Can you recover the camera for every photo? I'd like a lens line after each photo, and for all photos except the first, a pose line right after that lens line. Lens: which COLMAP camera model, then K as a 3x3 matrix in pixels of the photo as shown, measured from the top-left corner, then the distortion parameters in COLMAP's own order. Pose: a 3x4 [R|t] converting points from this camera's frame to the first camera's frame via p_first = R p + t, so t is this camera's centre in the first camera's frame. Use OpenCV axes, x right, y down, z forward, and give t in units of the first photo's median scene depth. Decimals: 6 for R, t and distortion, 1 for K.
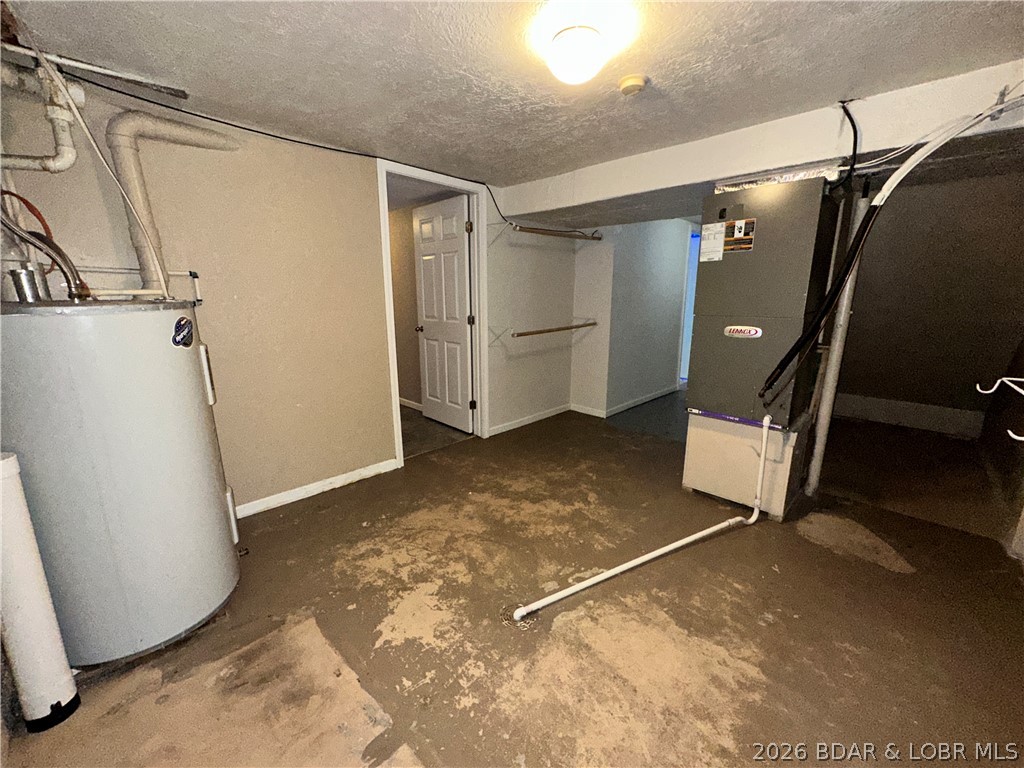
lens RADIAL K [[407.4, 0, 512.0], [0, 407.4, 384.0], [0, 0, 1]] dist [-0.000182, 0.000285]
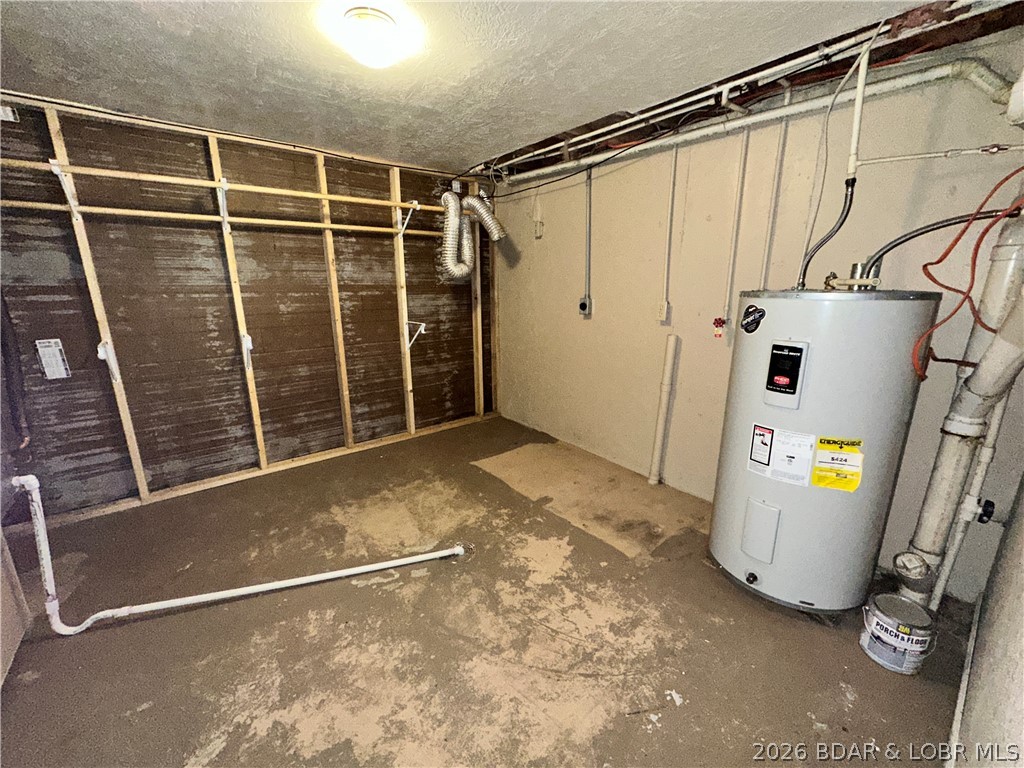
lens RADIAL K [[407.4, 0, 512.0], [0, 407.4, 384.0], [0, 0, 1]] dist [-0.000182, 0.000285]
pose [[-0.993279, -0.027369, 0.112461, -0.230807], [0.025964, 0.894192, 0.446930, -0.364996], [-0.112794, 0.446846, -0.887472, 1.629743]]
